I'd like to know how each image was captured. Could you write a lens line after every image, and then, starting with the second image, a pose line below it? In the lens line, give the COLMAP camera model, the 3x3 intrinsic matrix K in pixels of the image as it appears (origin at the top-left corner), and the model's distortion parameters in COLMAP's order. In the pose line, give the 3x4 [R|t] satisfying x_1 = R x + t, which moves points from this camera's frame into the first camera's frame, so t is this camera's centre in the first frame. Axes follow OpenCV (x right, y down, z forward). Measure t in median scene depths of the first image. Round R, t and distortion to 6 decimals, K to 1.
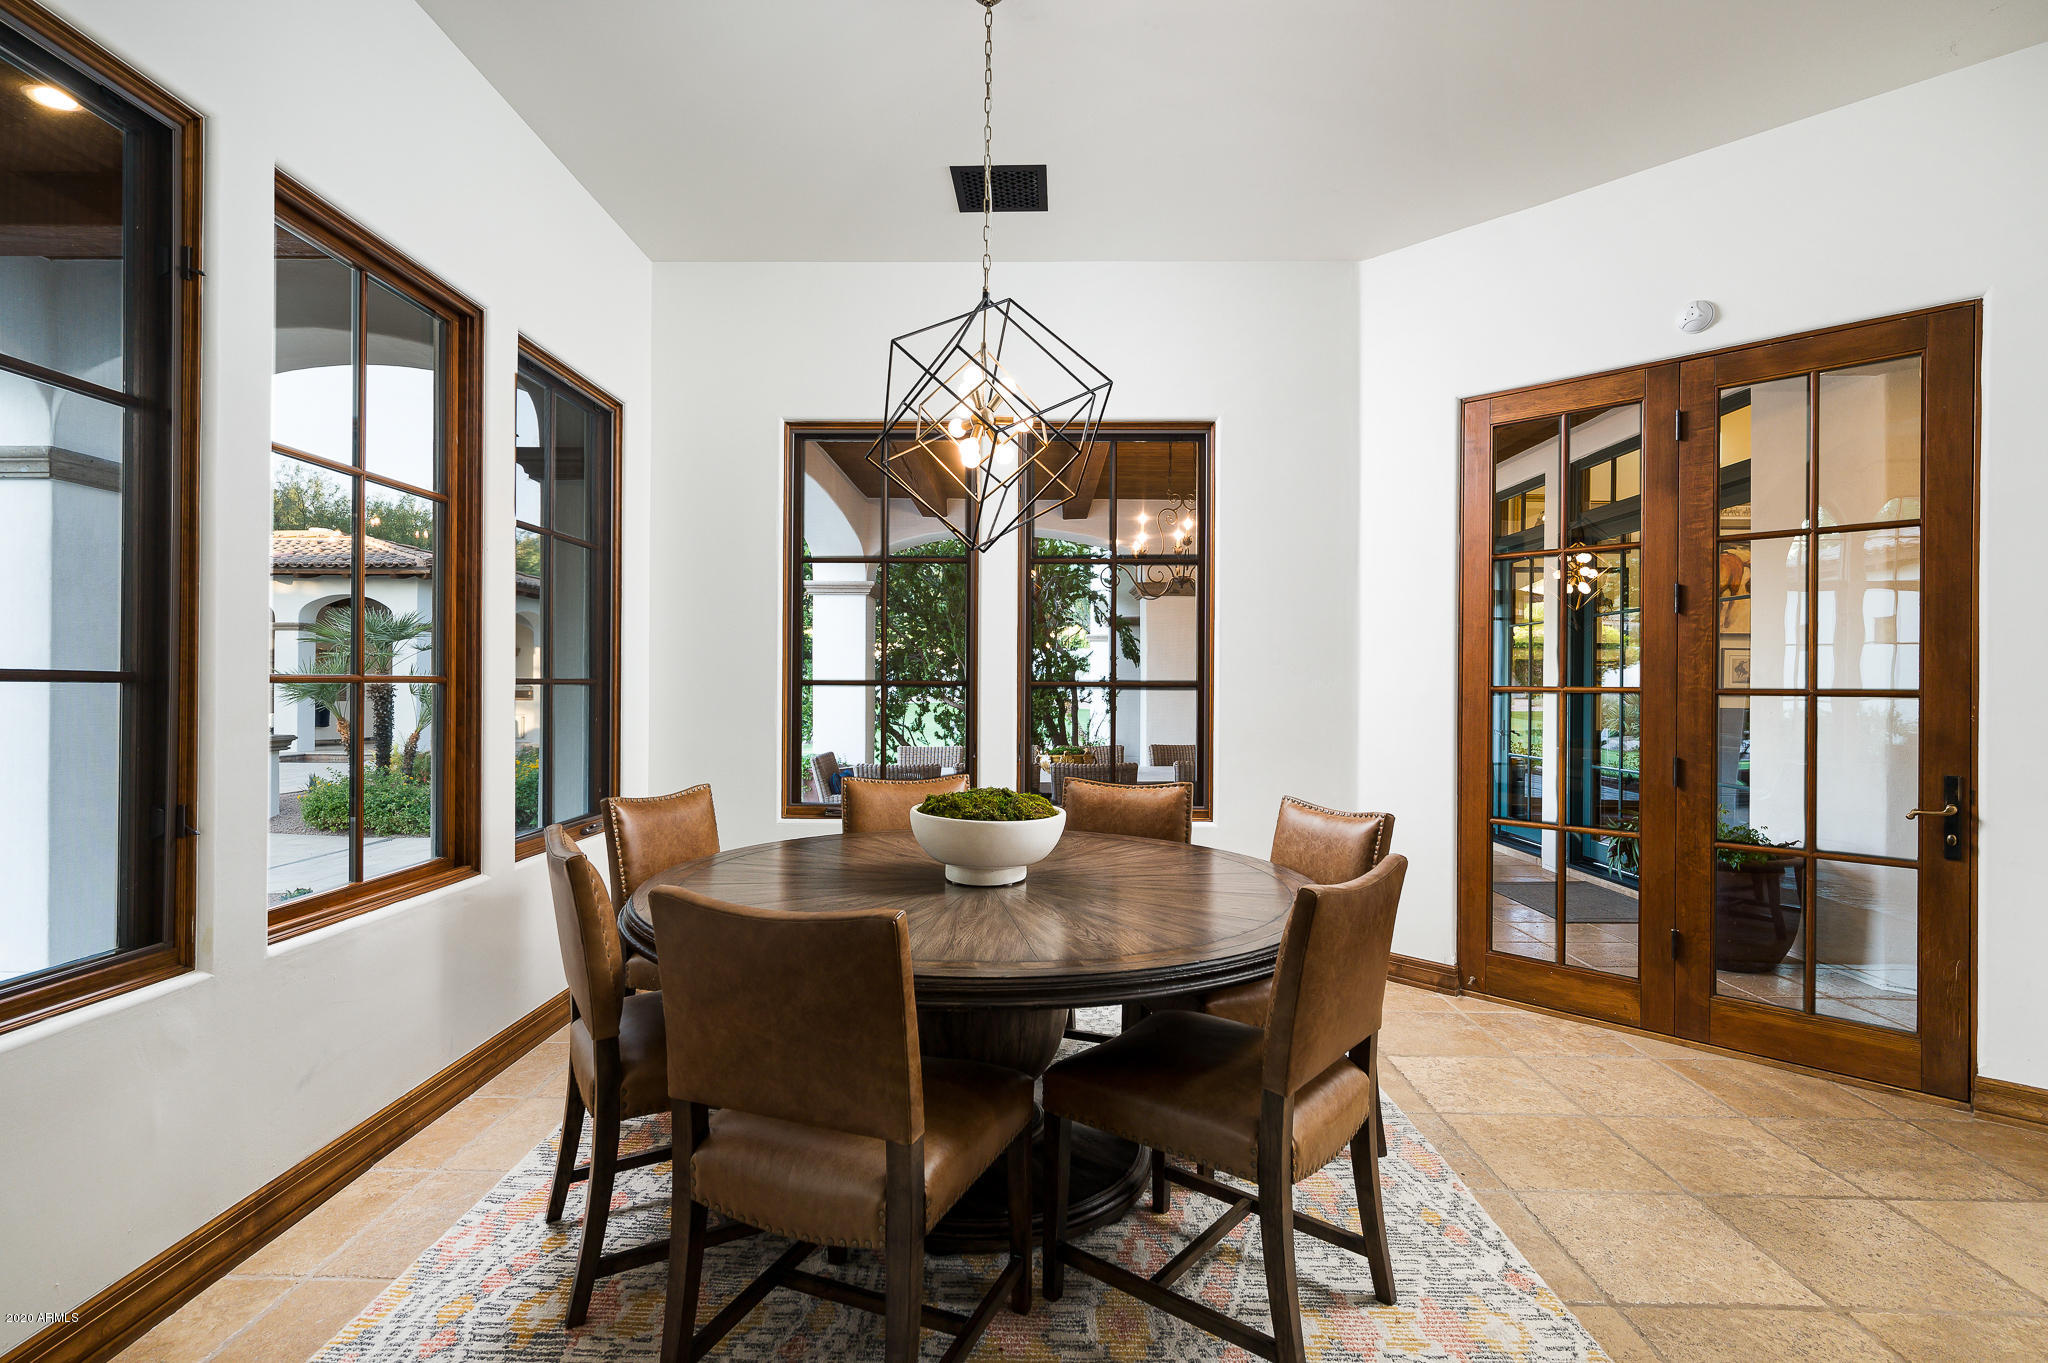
lens RADIAL K [[981.3, 0, 1024.0], [0, 981.3, 681.5], [0, 0, 1]] dist [-0.000290, 0.000089]
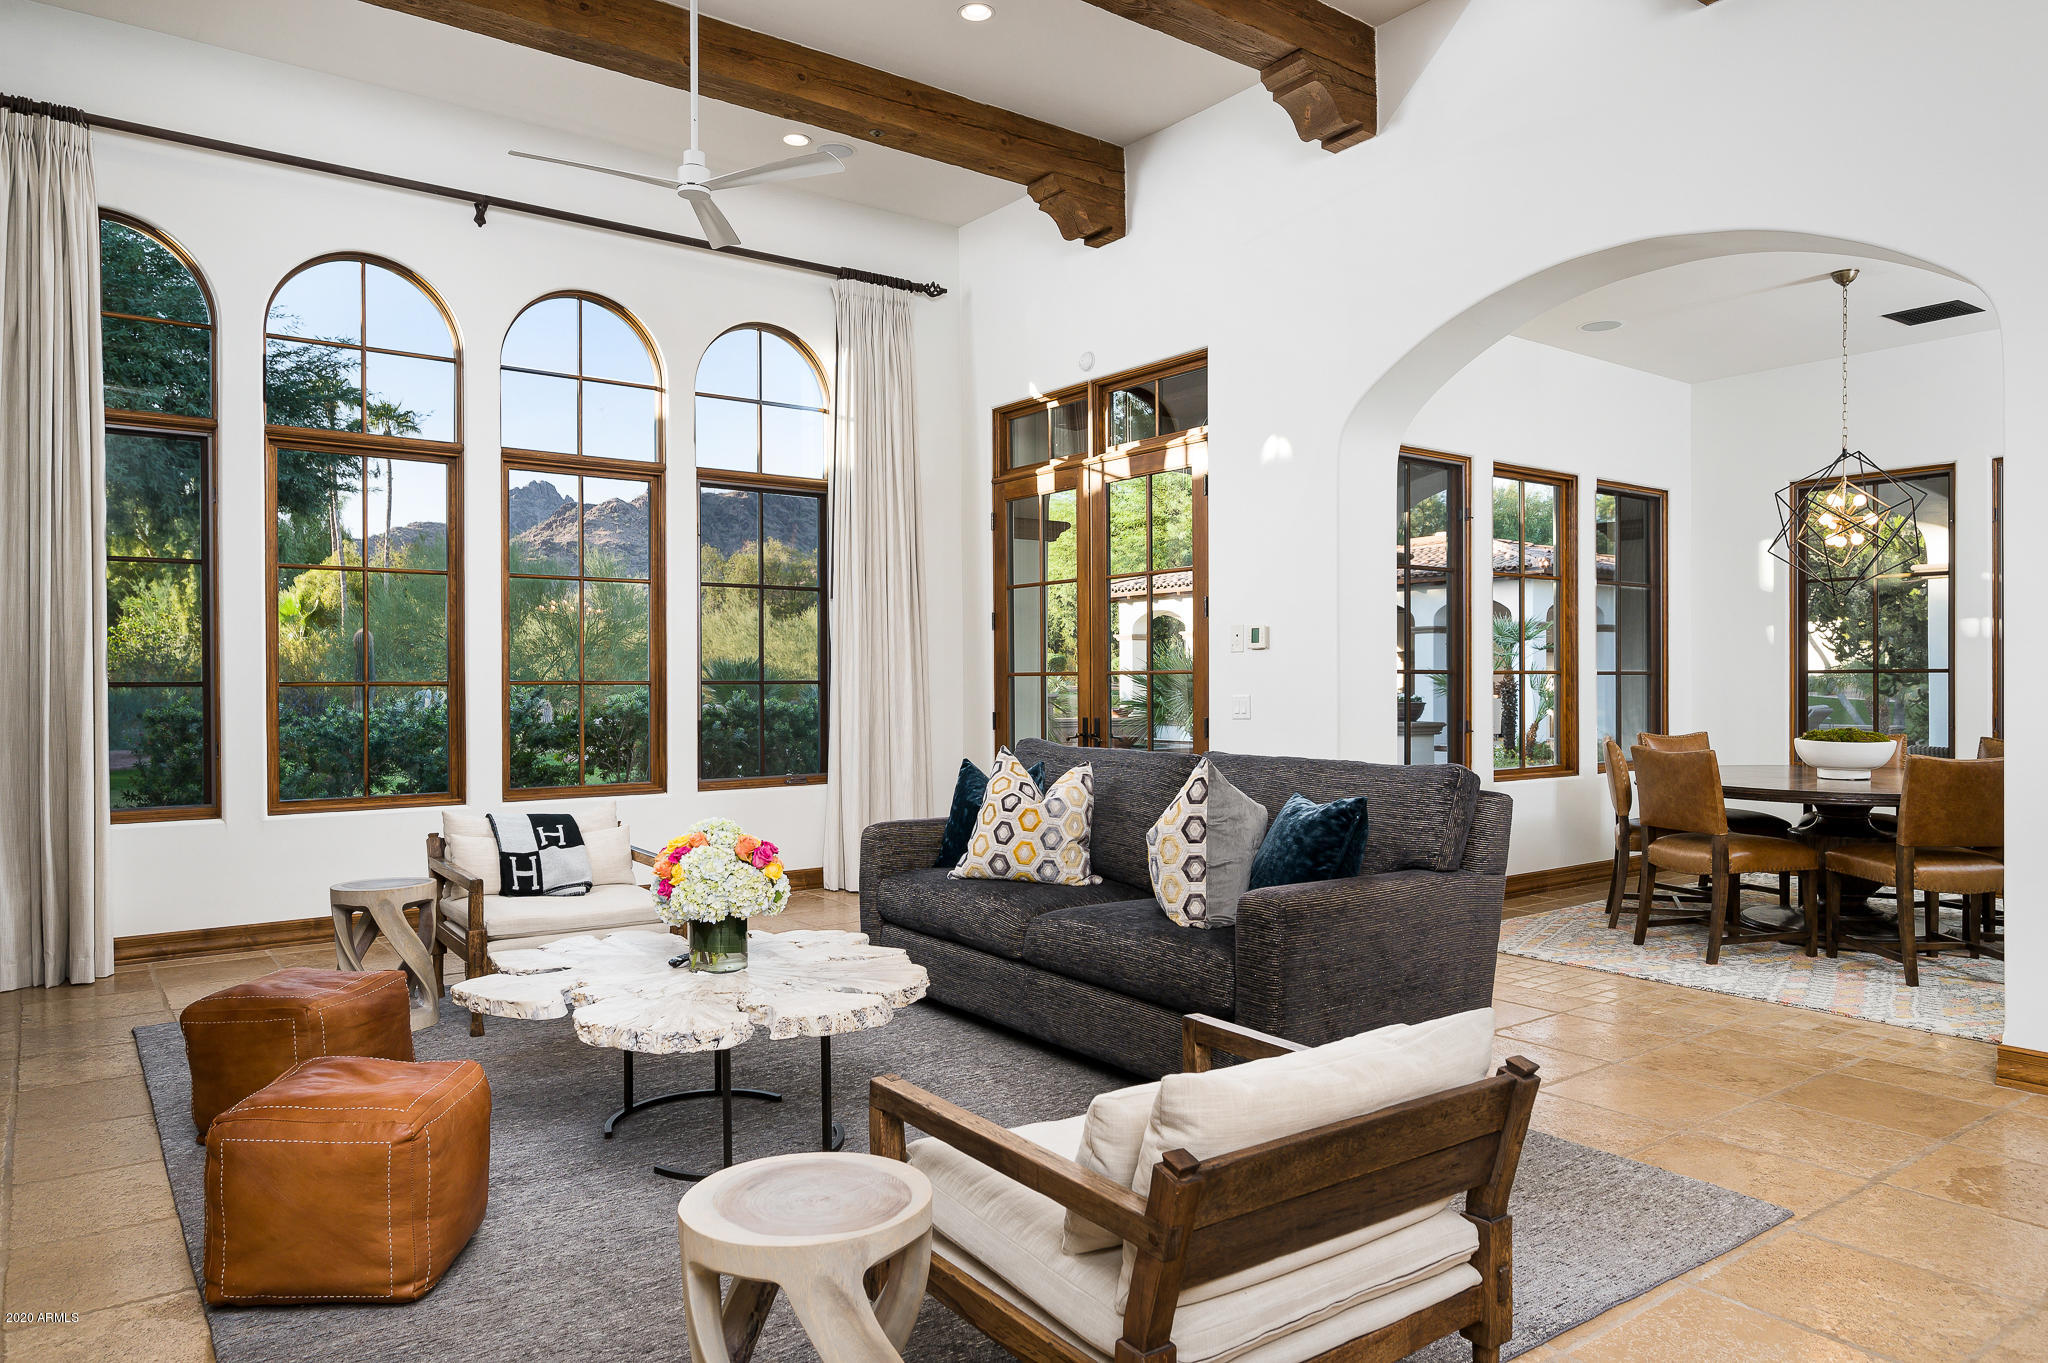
lens RADIAL K [[1277.2, 0, 1024.0], [0, 1277.2, 681.5], [0, 0, 1]] dist [0.005328, 0.000866]
pose [[0.600402, -0.006868, -0.799669, 0.598782], [0.008259, 0.999963, -0.002387, 0.011356], [0.799656, -0.005171, 0.600437, -1.029768]]
